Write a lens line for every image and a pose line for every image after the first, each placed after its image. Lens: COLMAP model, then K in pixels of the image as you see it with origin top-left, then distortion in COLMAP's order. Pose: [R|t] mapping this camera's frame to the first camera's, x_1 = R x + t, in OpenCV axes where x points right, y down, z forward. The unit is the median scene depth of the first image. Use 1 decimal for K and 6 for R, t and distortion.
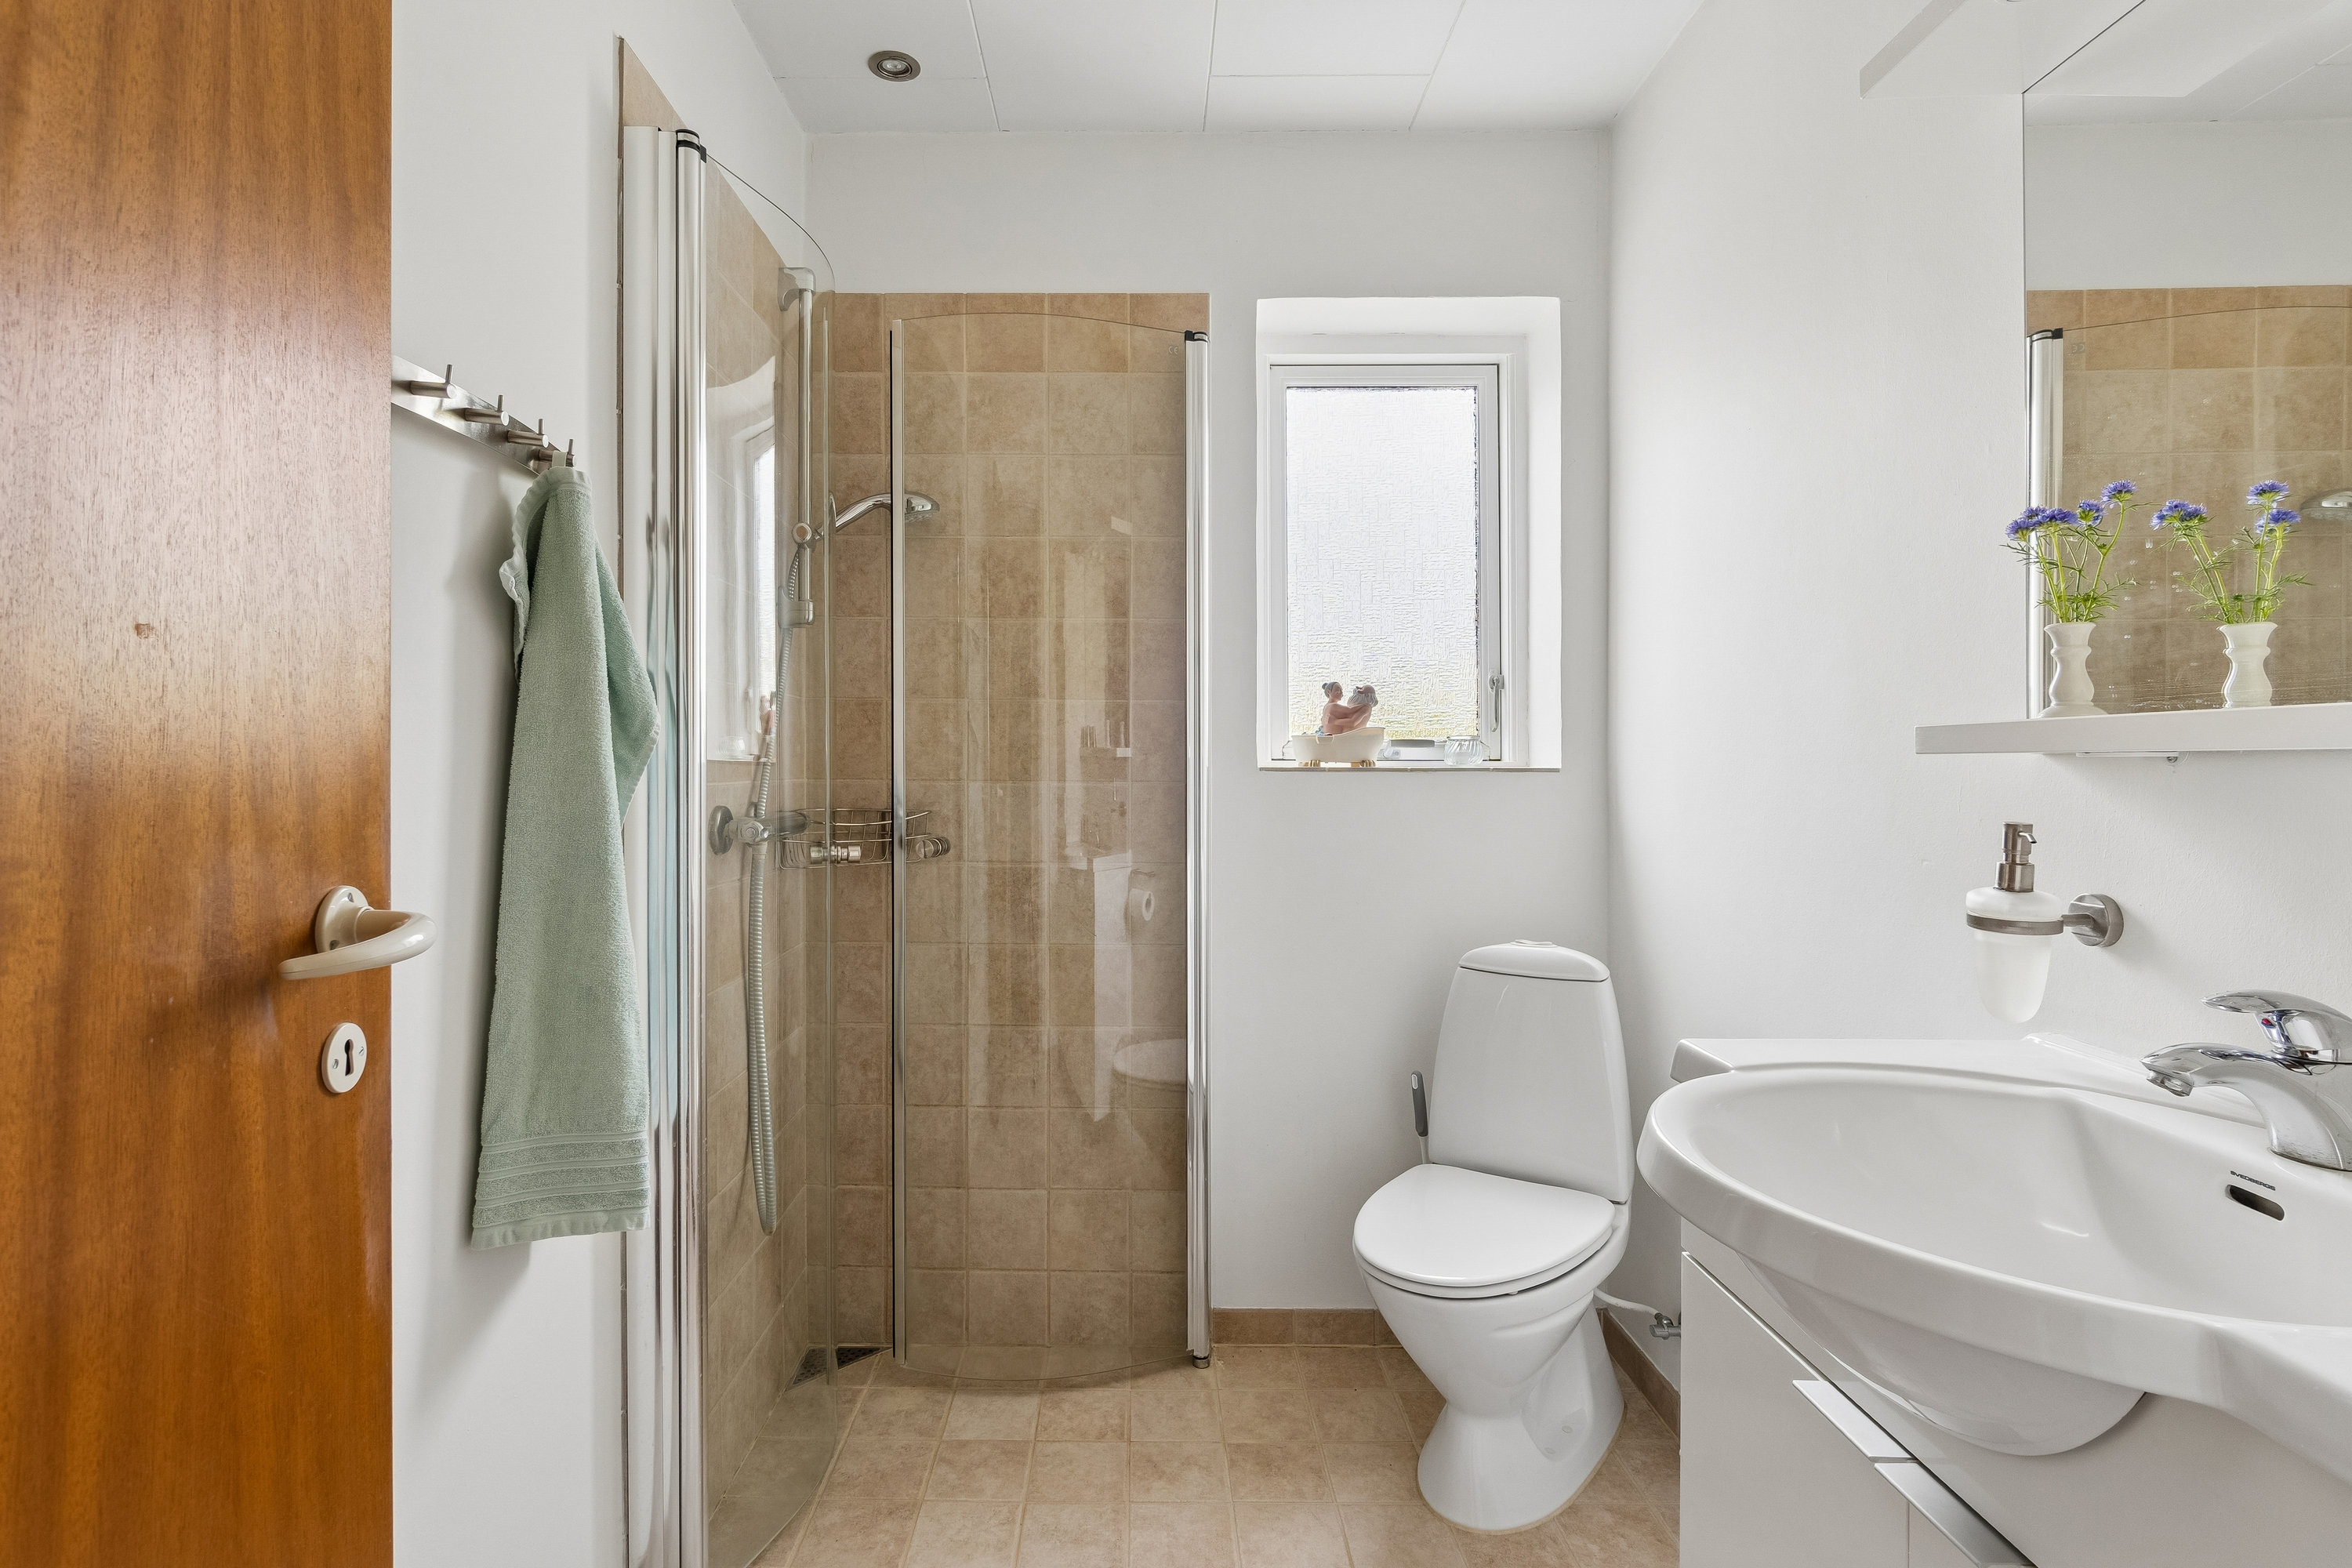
lens RADIAL K [[1117.2, 0, 1175.1], [0, 1117.2, 759.9], [0, 0, 1]] dist [-0.007288, 0.004933]
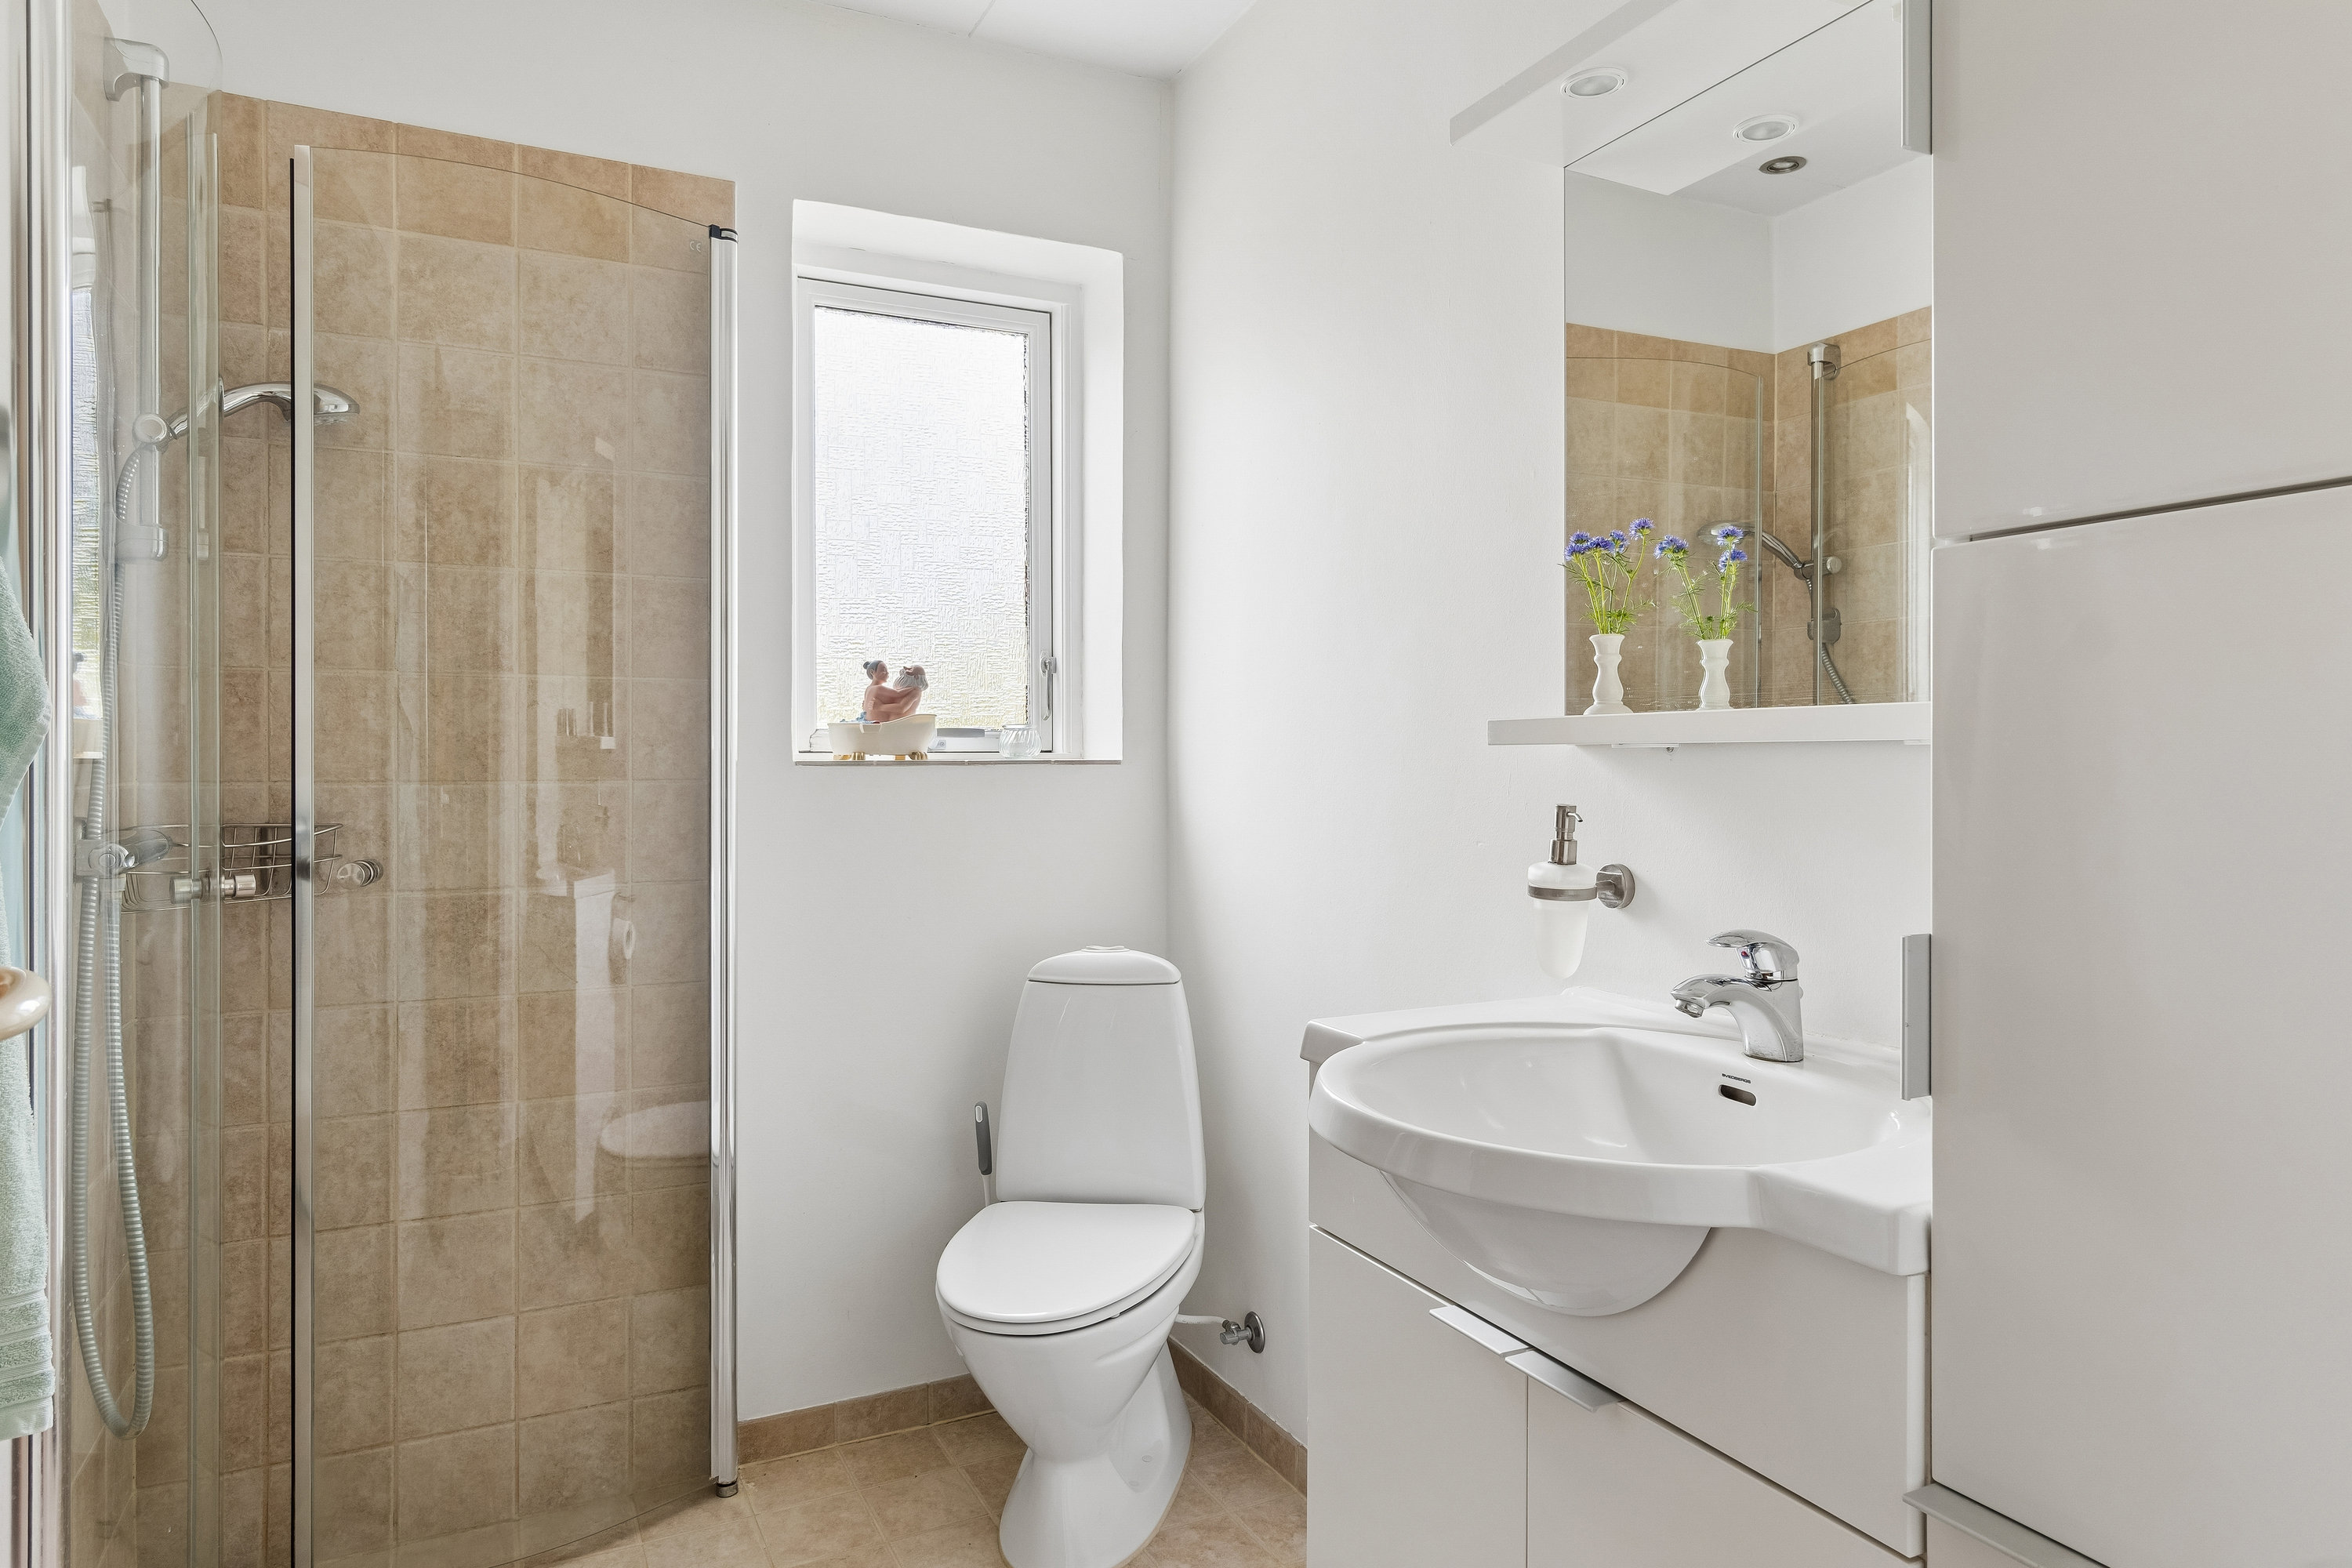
lens RADIAL K [[1409.9, 0, 1171.1], [0, 1409.9, 759.2], [0, 0, 1]] dist [-0.004691, 0.003421]
pose [[0.890293, -0.006189, 0.455346, -0.156544], [0.003401, 0.999970, 0.006943, -0.001255], [-0.455375, -0.004633, 0.890288, -0.065146]]
